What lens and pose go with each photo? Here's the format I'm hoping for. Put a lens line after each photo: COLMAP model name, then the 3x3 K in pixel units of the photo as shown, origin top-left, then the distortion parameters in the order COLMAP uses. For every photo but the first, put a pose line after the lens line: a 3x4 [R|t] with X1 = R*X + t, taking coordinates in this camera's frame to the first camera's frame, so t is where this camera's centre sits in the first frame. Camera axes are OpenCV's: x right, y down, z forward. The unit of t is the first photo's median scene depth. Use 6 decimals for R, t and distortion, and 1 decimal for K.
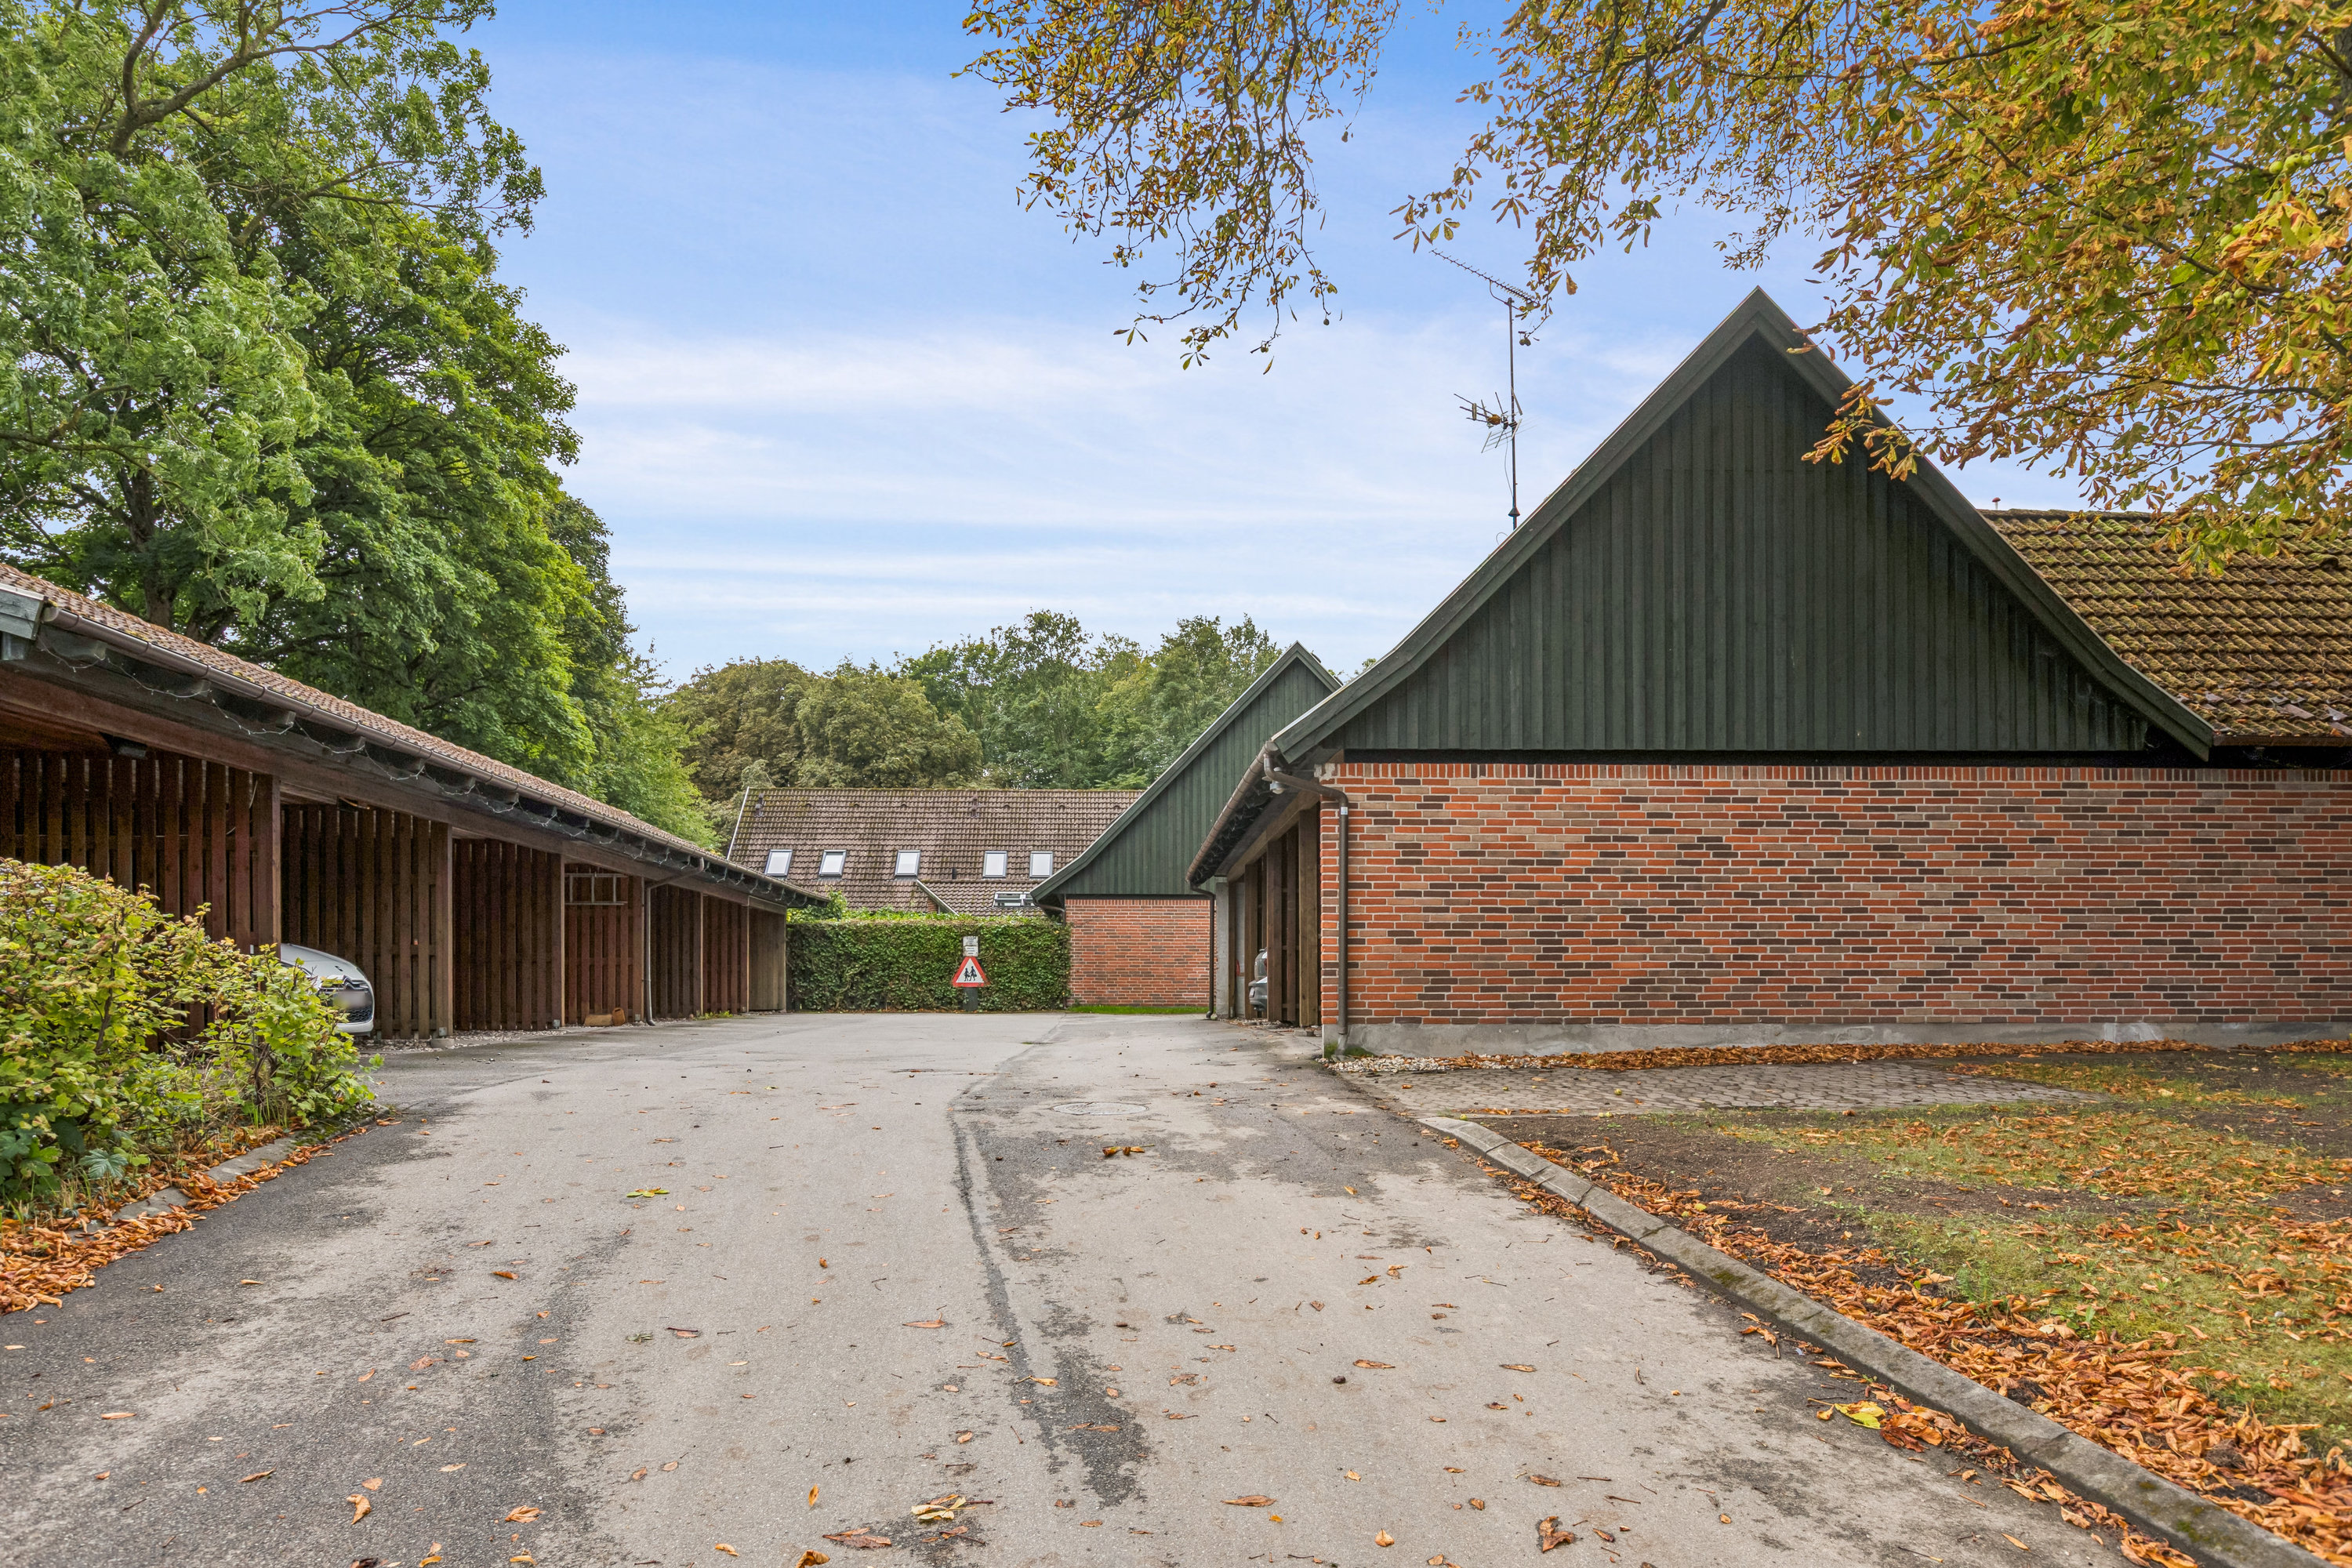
lens RADIAL K [[1491.9, 0, 1176.9], [0, 1491.9, 787.0], [0, 0, 1]] dist [-0.001126, -0.000298]
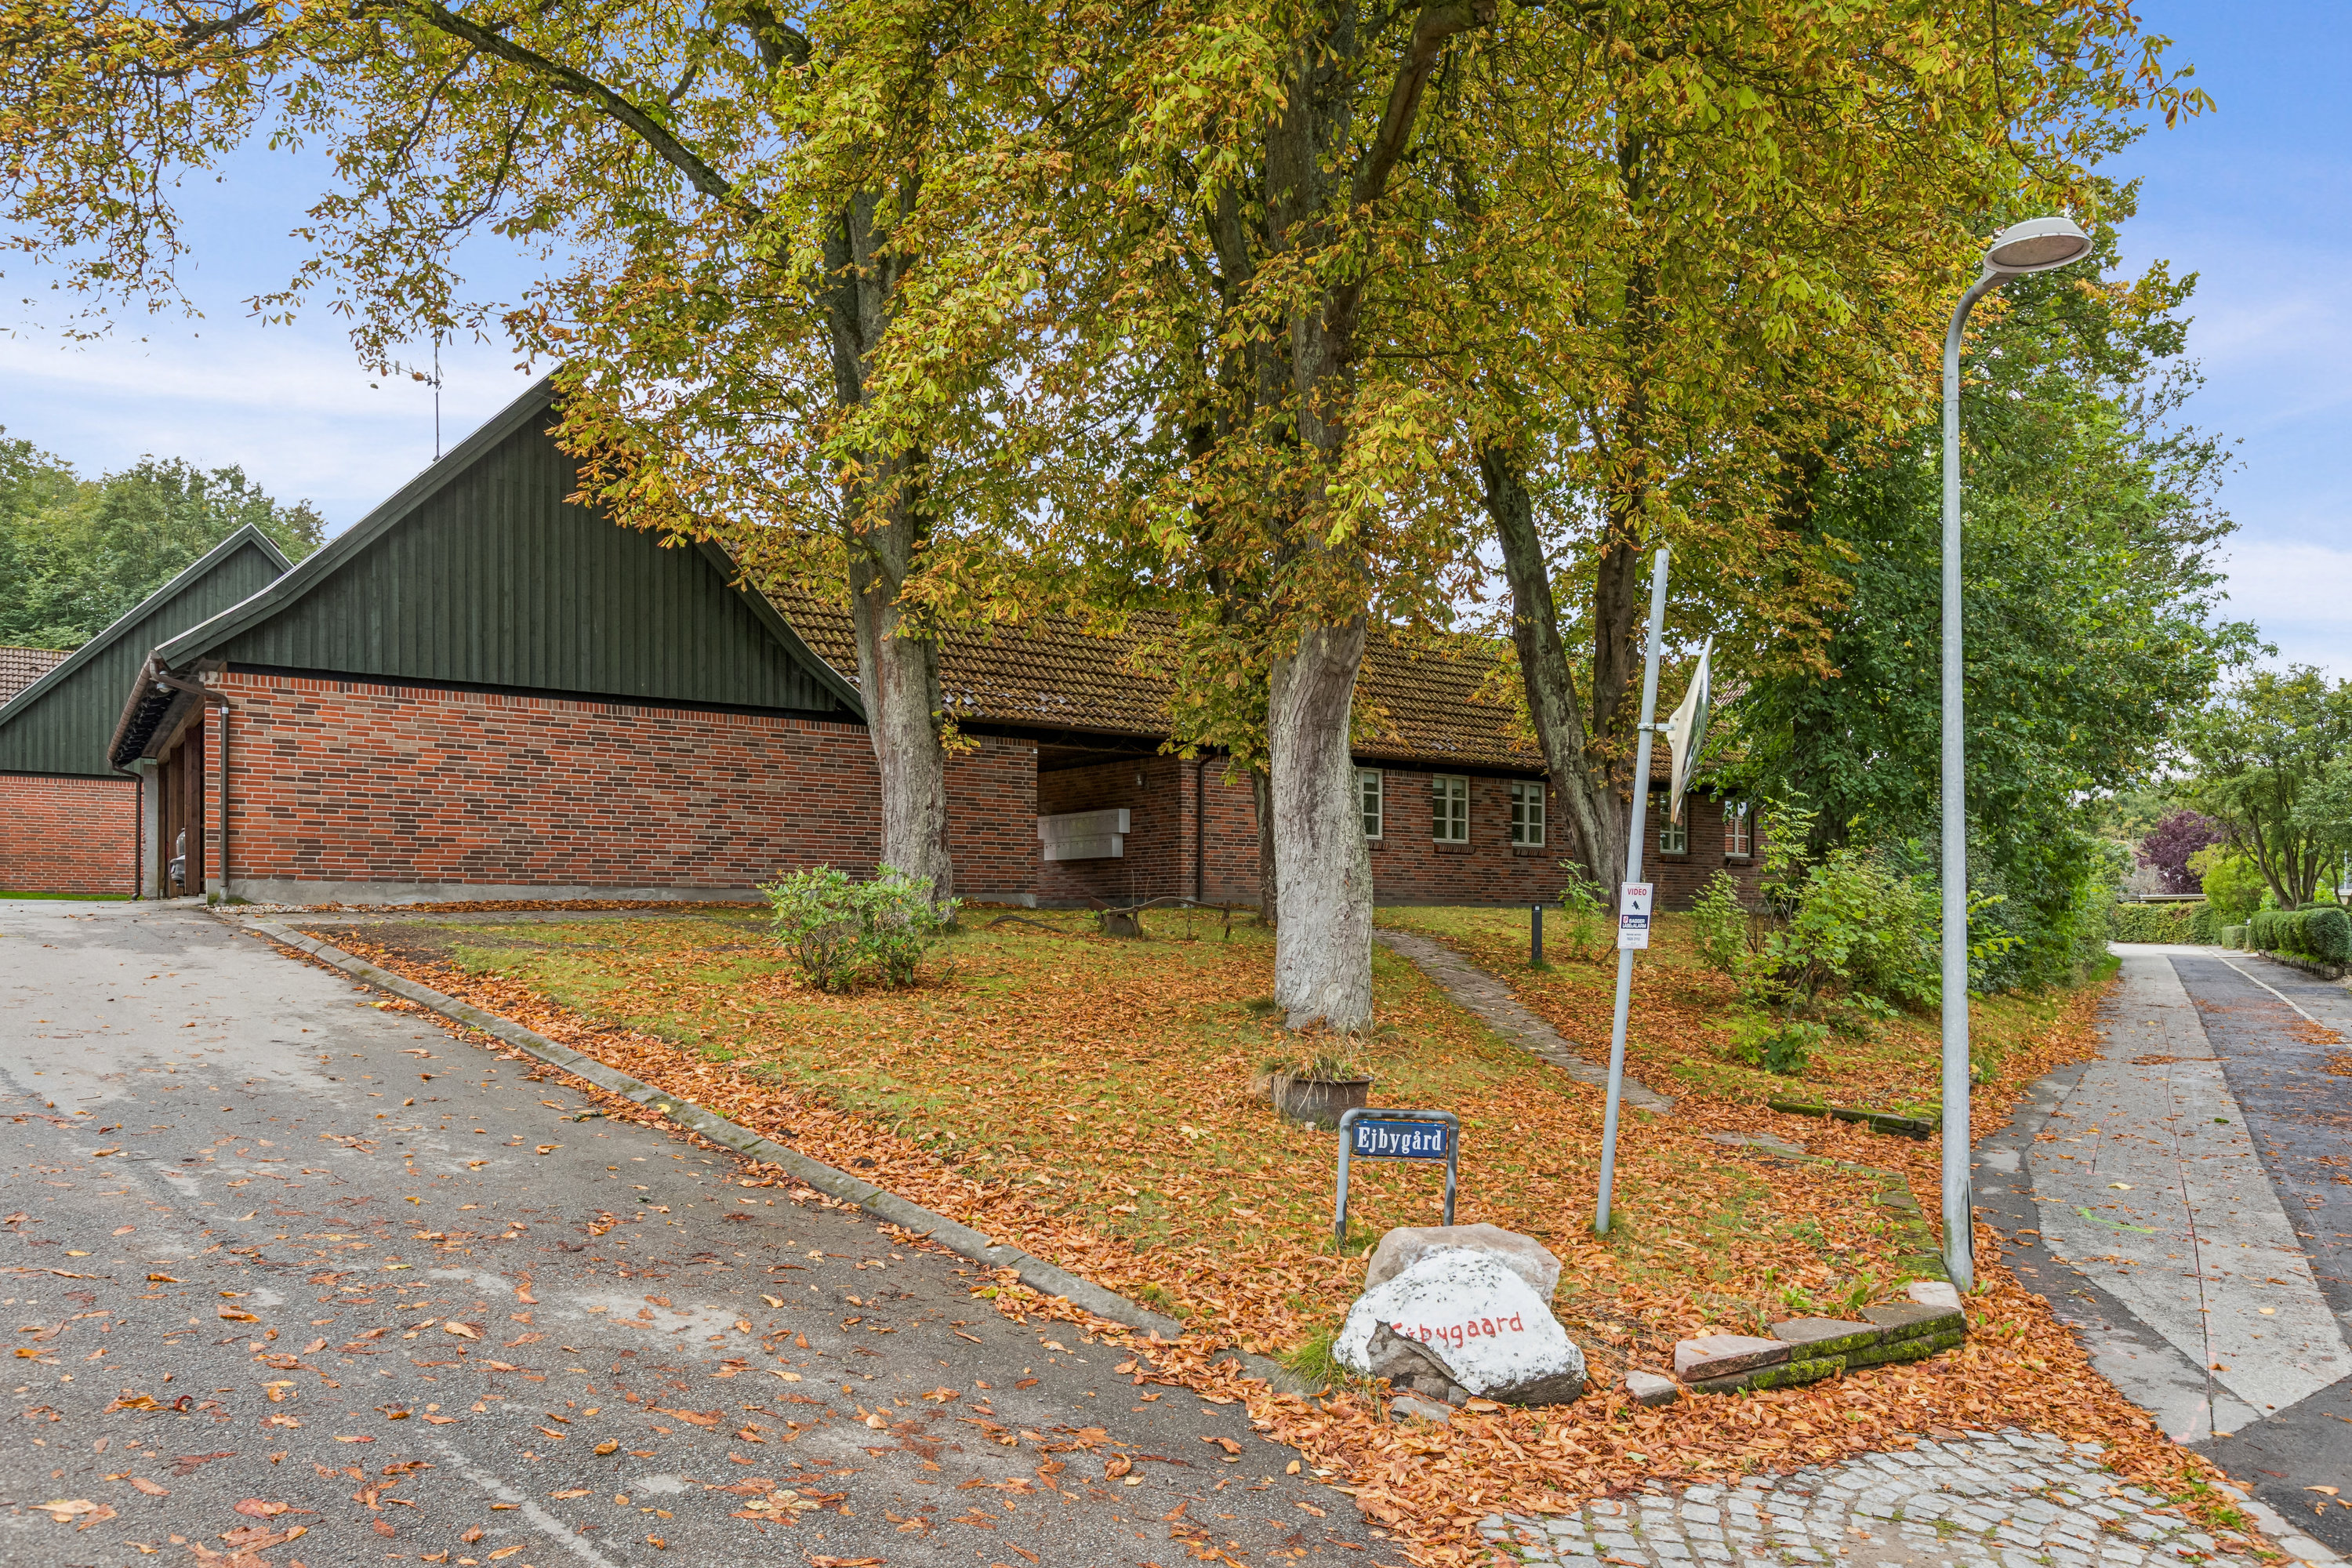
lens RADIAL K [[1555.8, 0, 1142.1], [0, 1555.8, 900.9], [0, 0, 1]] dist [0.001999, -0.008257]
pose [[0.838104, 0.012484, 0.545368, 0.044695], [-0.084815, 0.990563, 0.107666, -0.030981], [-0.538877, -0.136490, 0.831253, -0.524834]]
